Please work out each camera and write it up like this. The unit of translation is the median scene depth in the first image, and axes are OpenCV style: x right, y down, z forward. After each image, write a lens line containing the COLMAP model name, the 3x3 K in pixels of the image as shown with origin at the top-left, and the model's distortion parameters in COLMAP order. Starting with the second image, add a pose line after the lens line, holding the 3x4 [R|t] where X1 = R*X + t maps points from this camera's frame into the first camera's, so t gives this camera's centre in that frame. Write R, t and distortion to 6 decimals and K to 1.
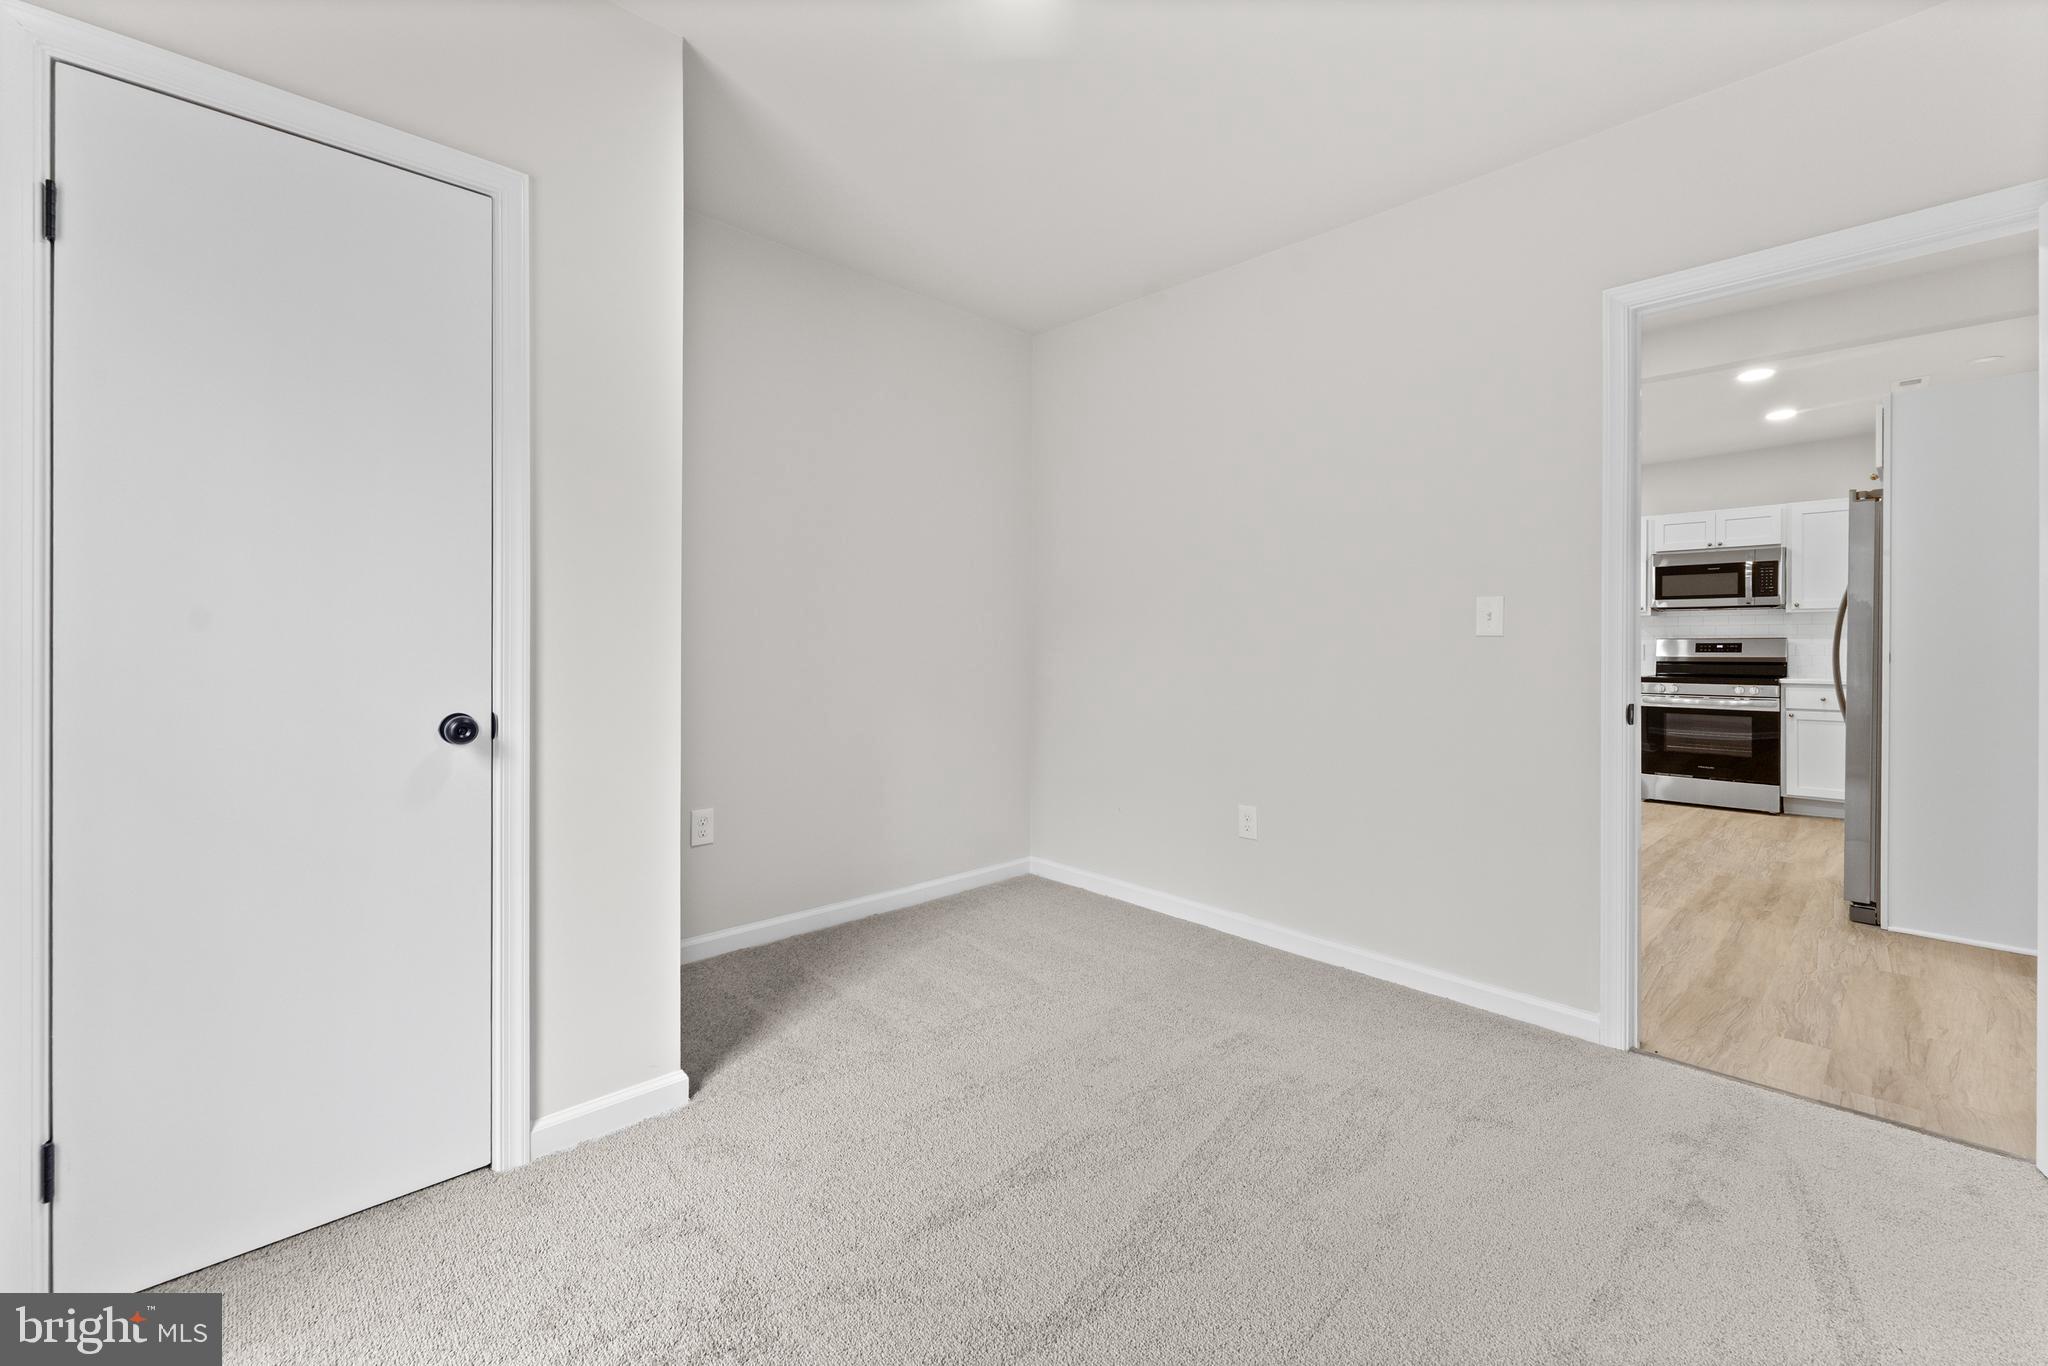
lens RADIAL K [[830.5, 0, 1022.8], [0, 830.5, 644.4], [0, 0, 1]] dist [-0.001834, -0.000179]
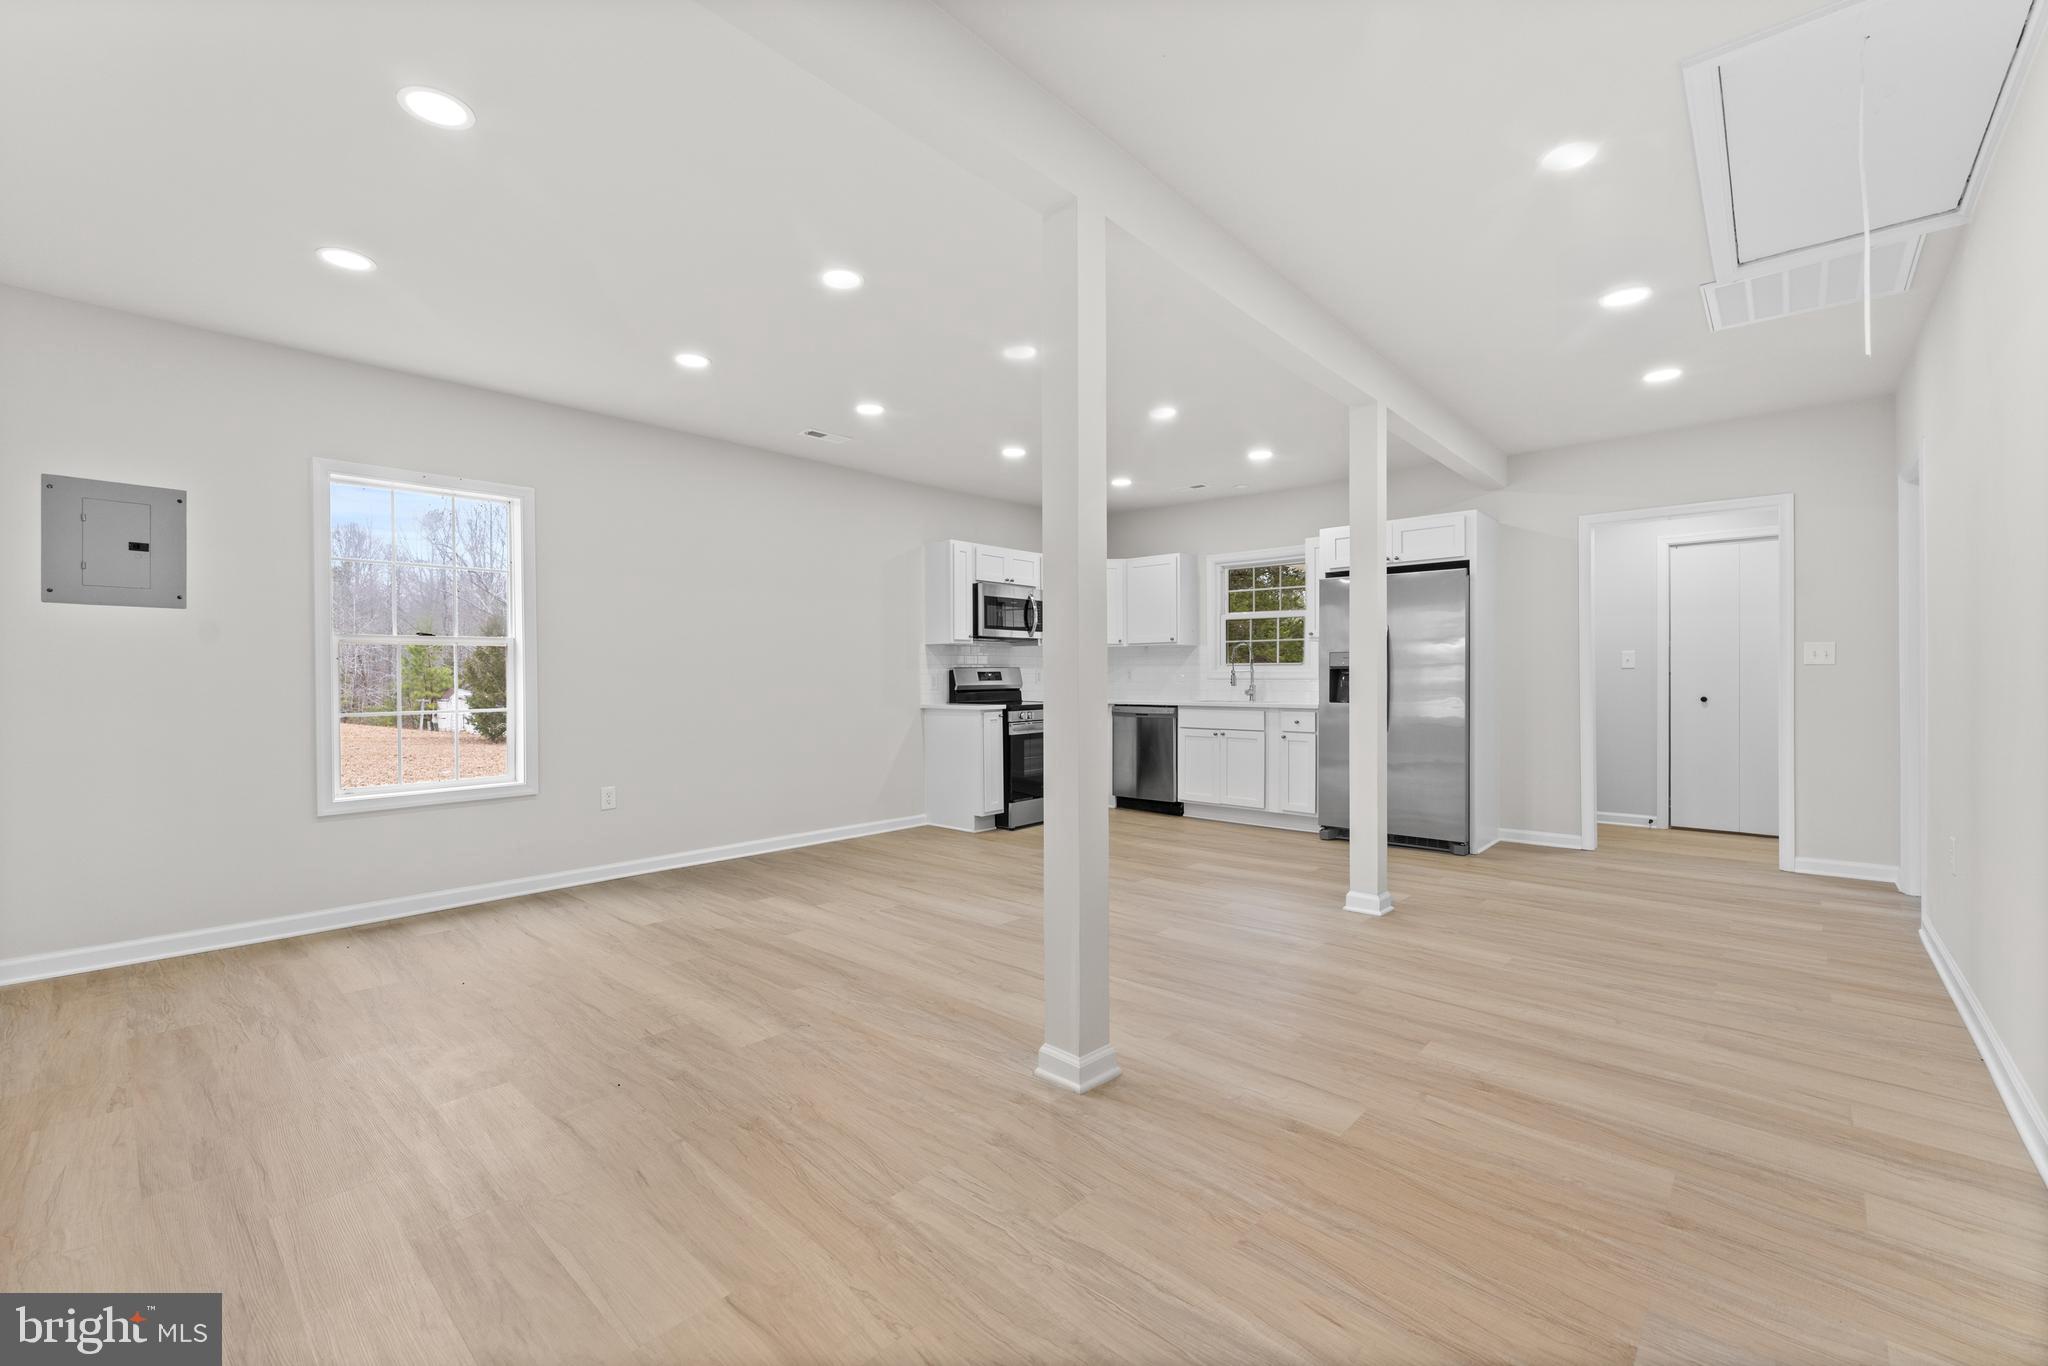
lens RADIAL K [[850.9, 0, 1015.9], [0, 850.9, 673.4], [0, 0, 1]] dist [-0.001041, -0.000597]
pose [[-0.077110, -0.003429, 0.997017, -0.273247], [0.002461, 0.999990, 0.003629, -0.003185], [-0.997020, 0.002733, -0.077101, 1.090958]]
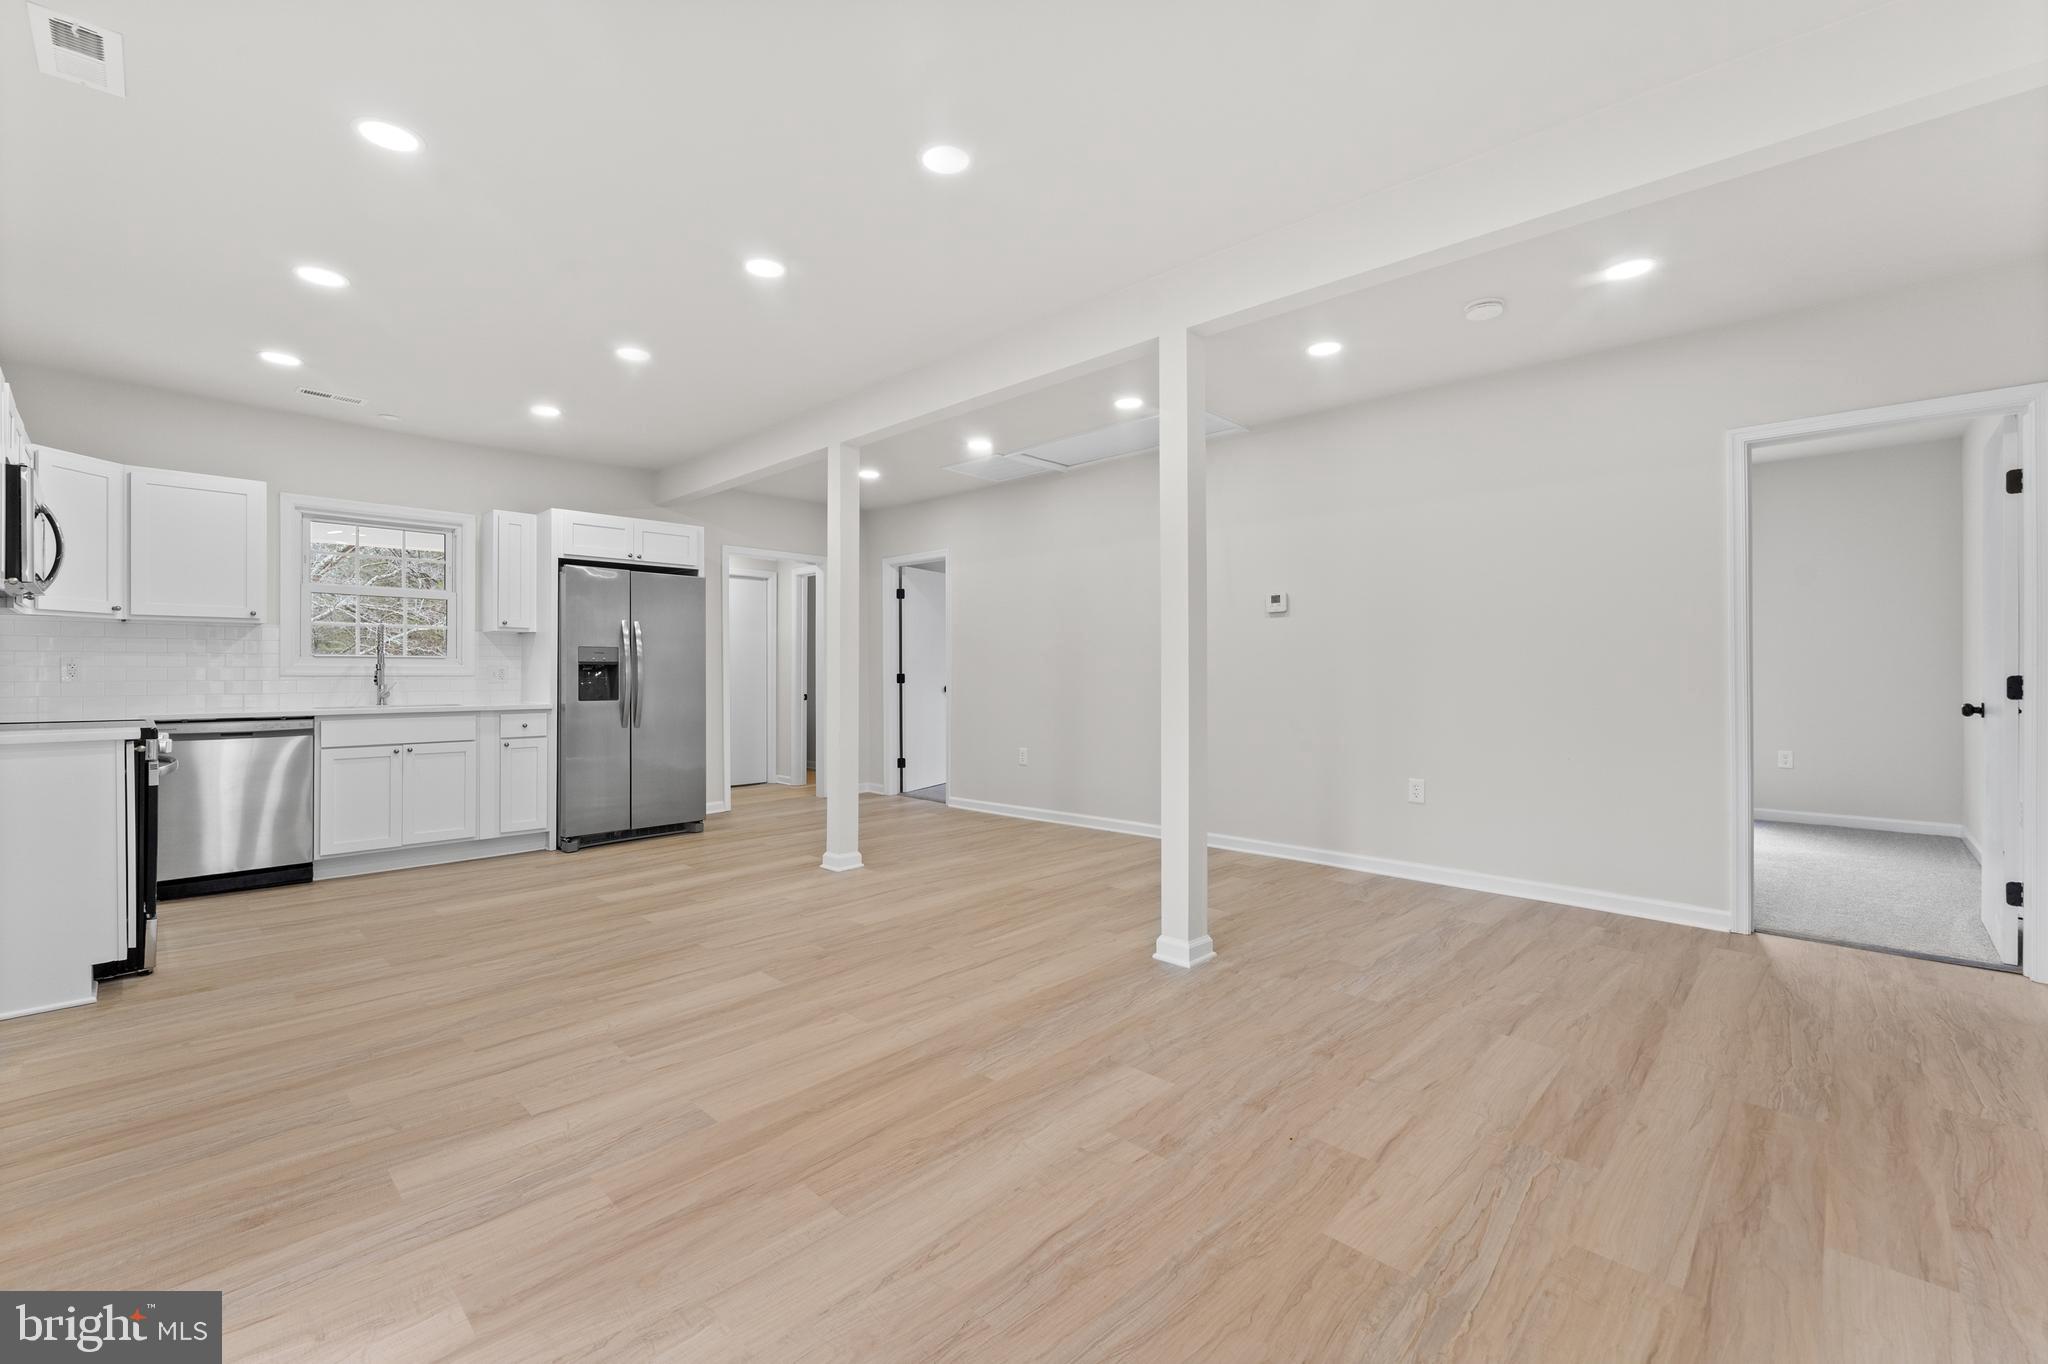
lens RADIAL K [[850.9, 0, 1015.9], [0, 850.9, 672.4], [0, 0, 1]] dist [-0.001041, -0.000597]
pose [[-0.998753, -0.005199, -0.049654, 0.251208], [-0.005205, 0.999986, -0.000010, 0.002294], [0.049653, 0.000248, -0.998766, 1.569978]]
